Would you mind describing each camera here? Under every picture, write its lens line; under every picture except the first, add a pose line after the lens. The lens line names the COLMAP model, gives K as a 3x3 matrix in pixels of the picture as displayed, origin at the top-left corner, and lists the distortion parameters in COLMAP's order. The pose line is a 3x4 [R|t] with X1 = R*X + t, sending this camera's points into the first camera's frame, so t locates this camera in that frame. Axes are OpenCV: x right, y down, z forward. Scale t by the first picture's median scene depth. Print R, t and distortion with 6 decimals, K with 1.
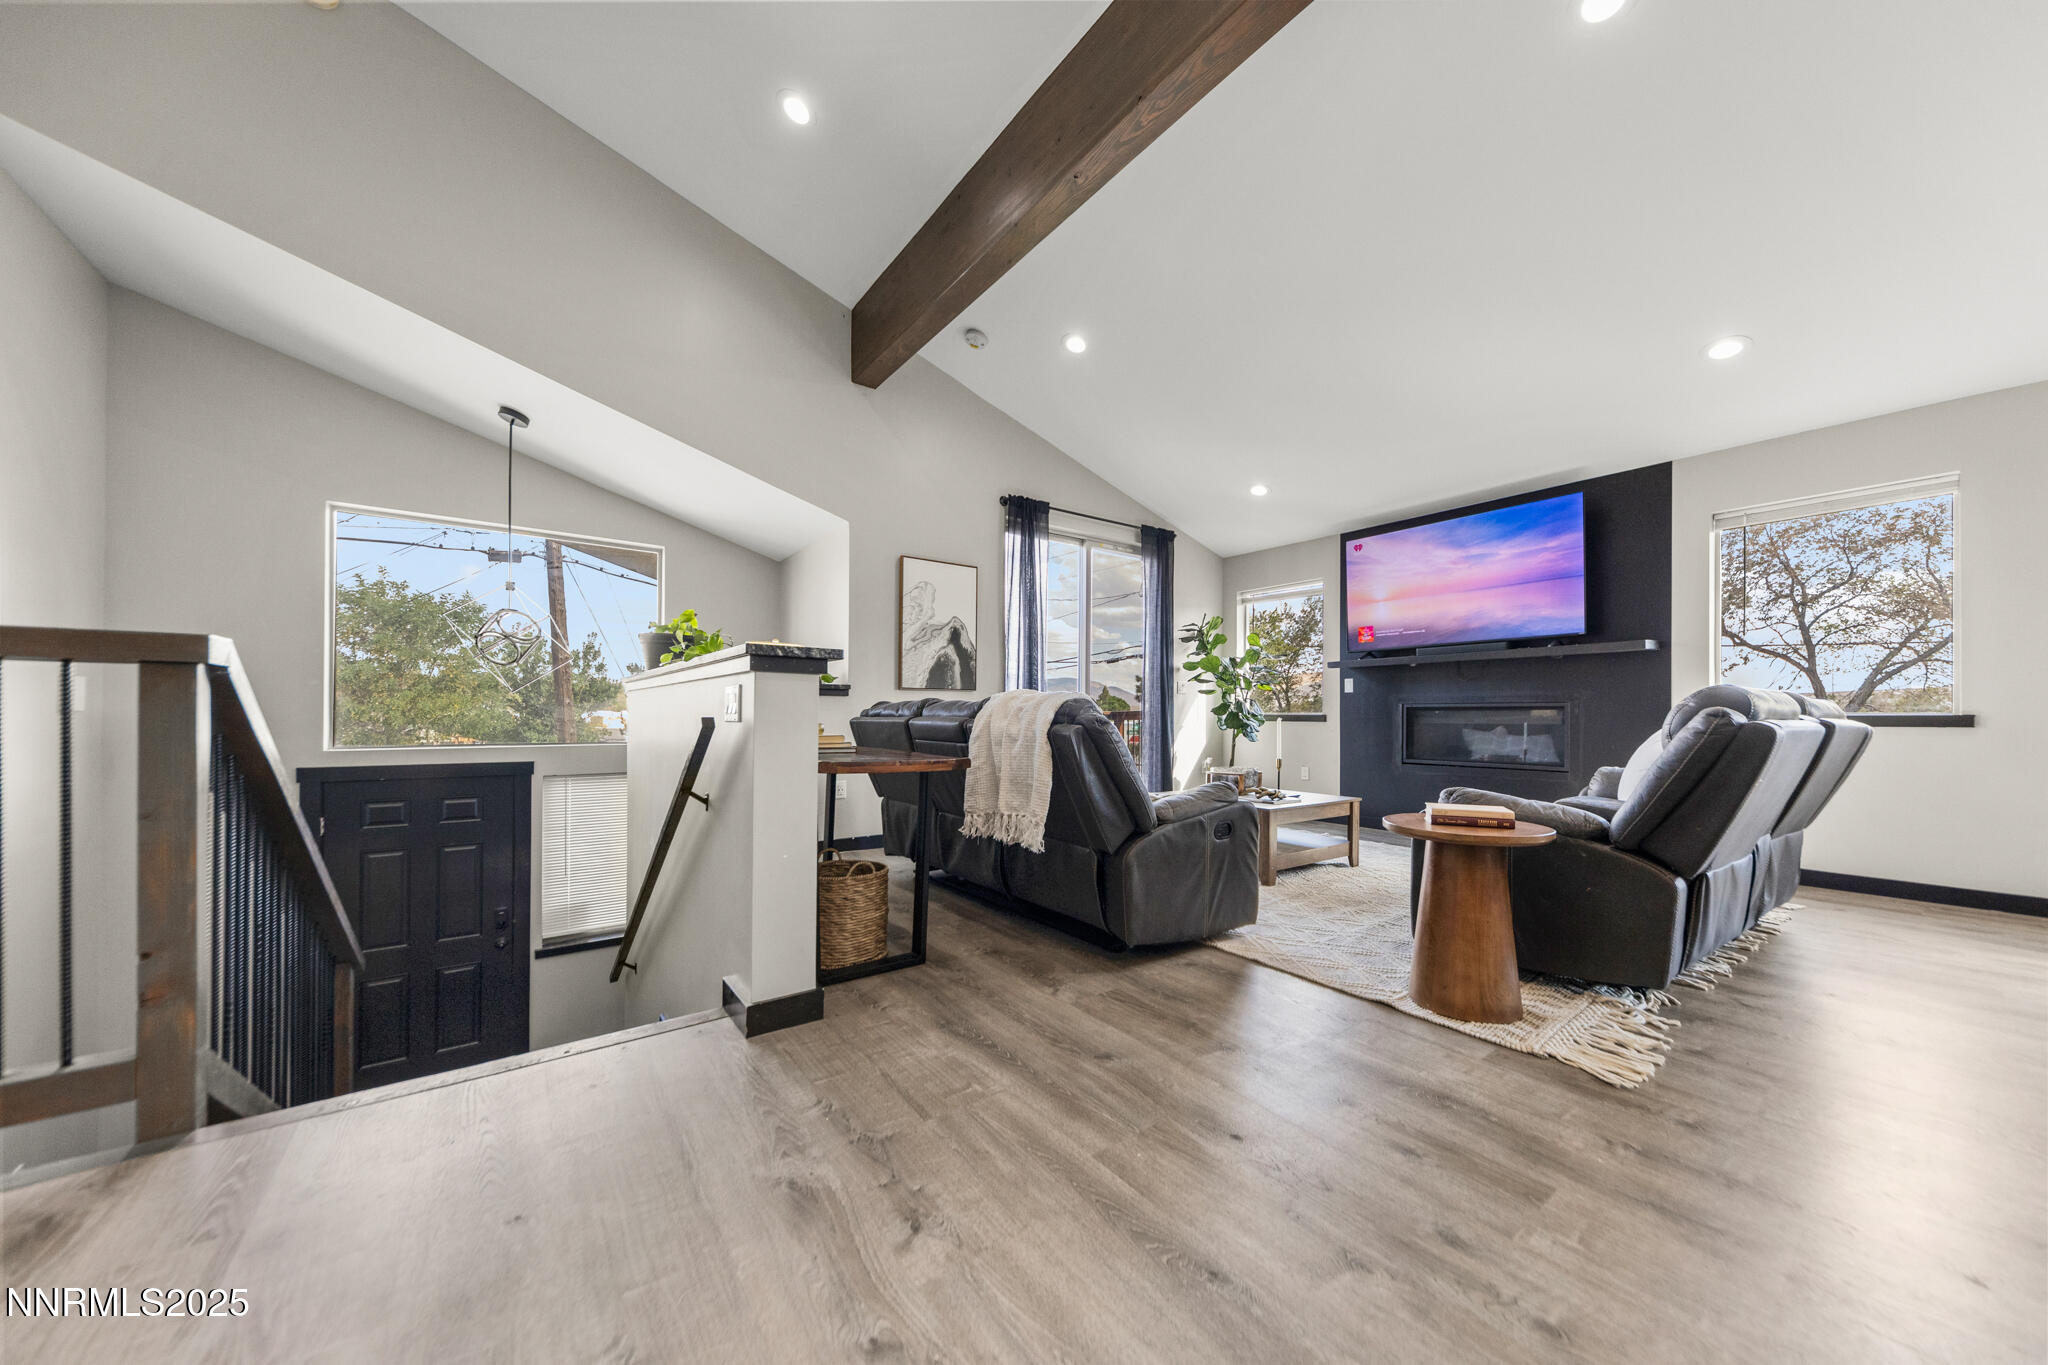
lens RADIAL K [[714.2, 0, 1019.5], [0, 714.2, 708.9], [0, 0, 1]] dist [0.001323, 0.000030]
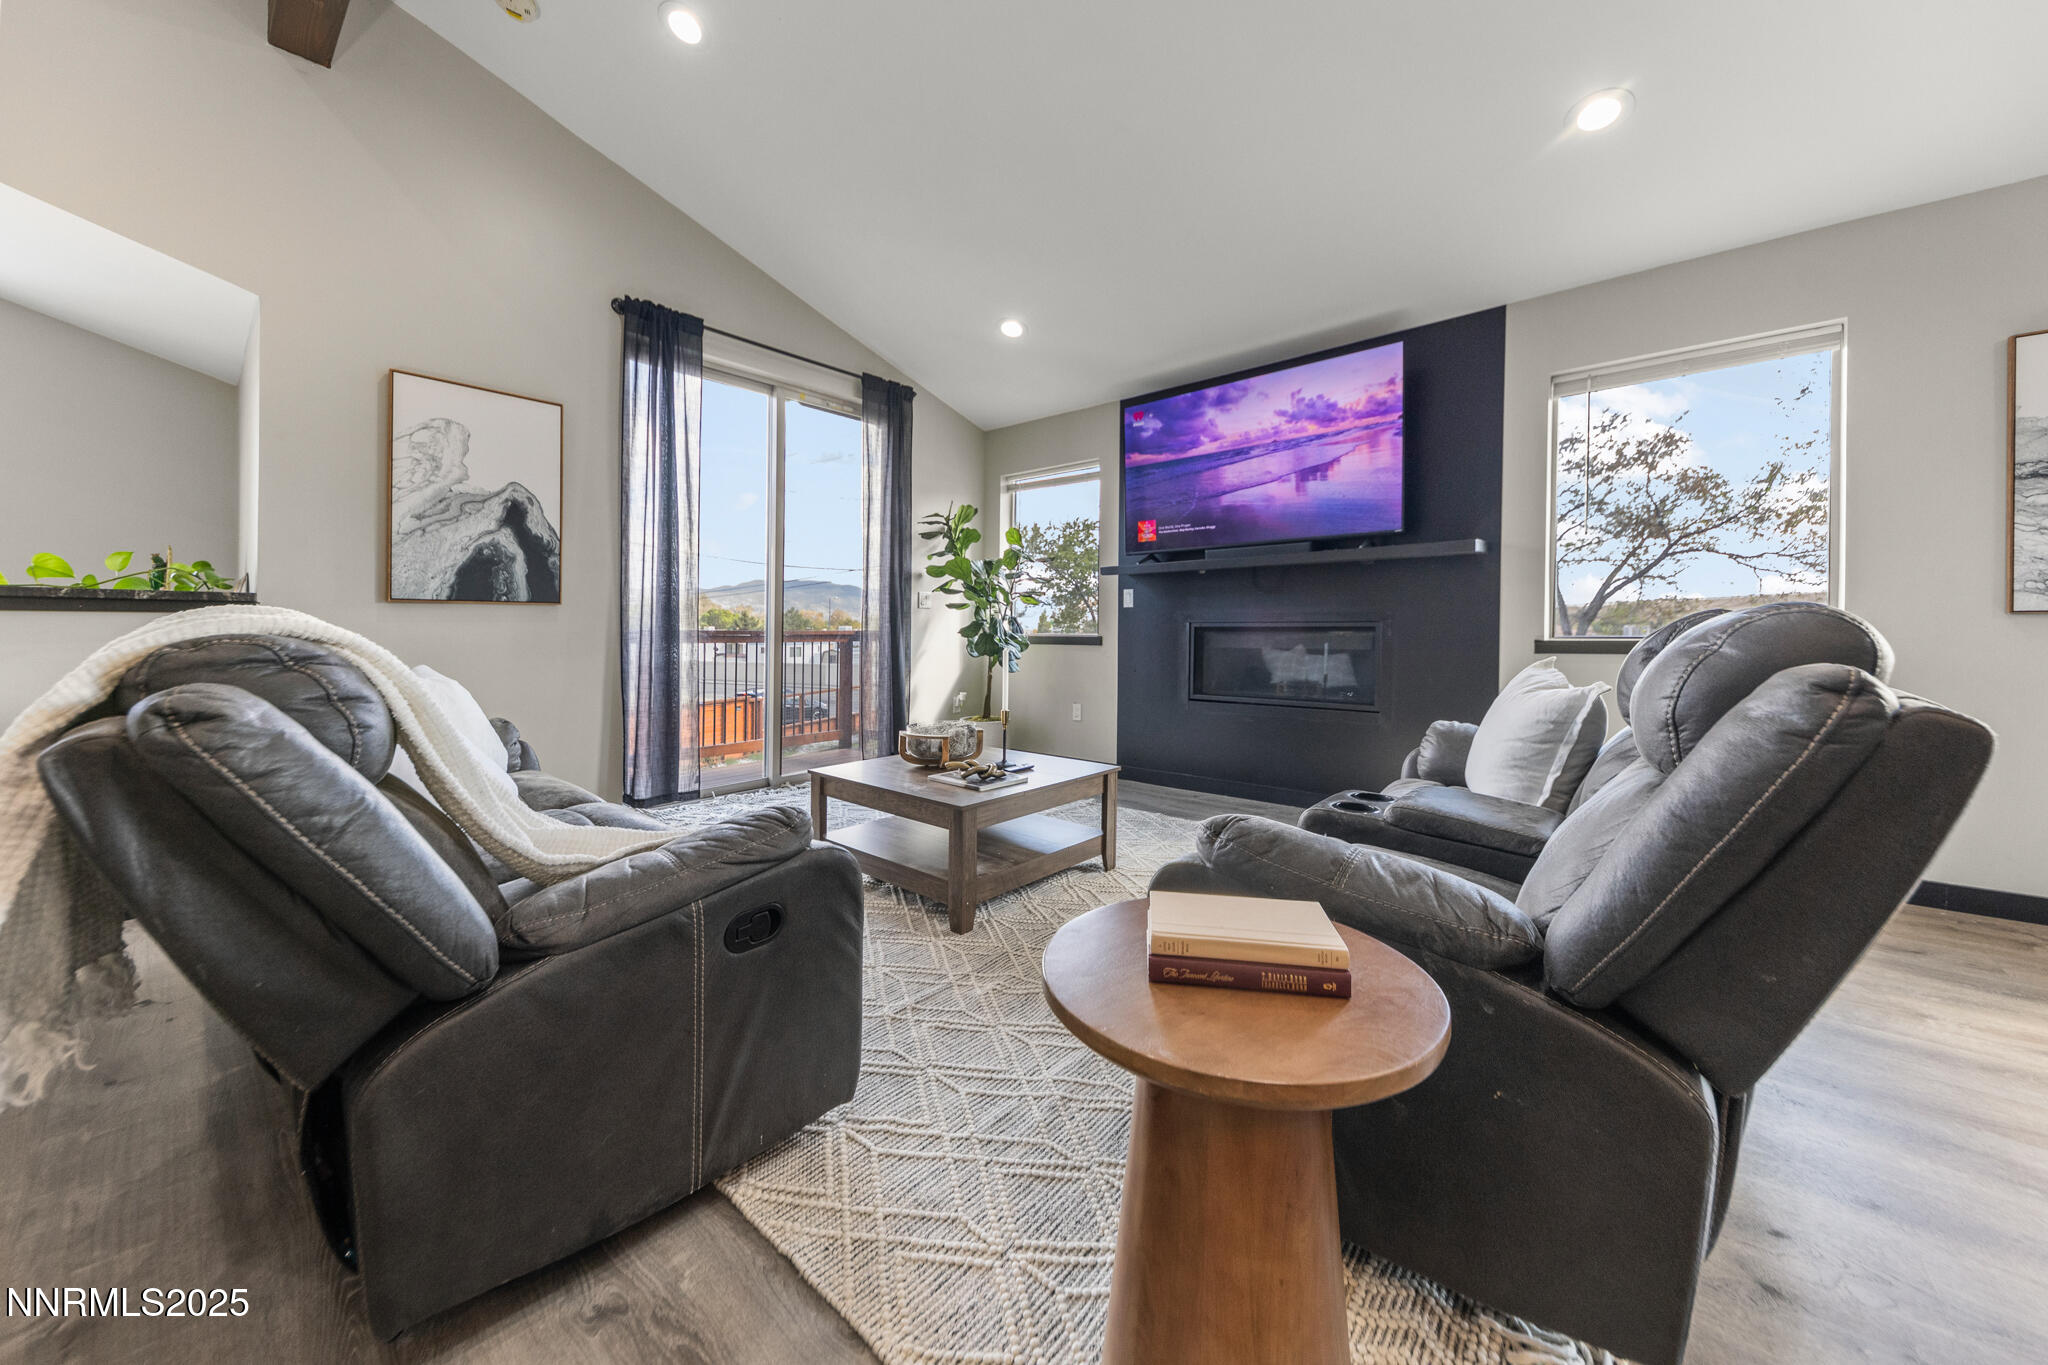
lens RADIAL K [[731.1, 0, 1030.9], [0, 731.1, 640.8], [0, 0, 1]] dist [0.013681, -0.000035]
pose [[0.970981, -0.010206, 0.238939, 0.169100], [0.003452, 0.999583, 0.028671, -0.009688], [-0.239132, -0.027014, 0.970611, 0.256273]]
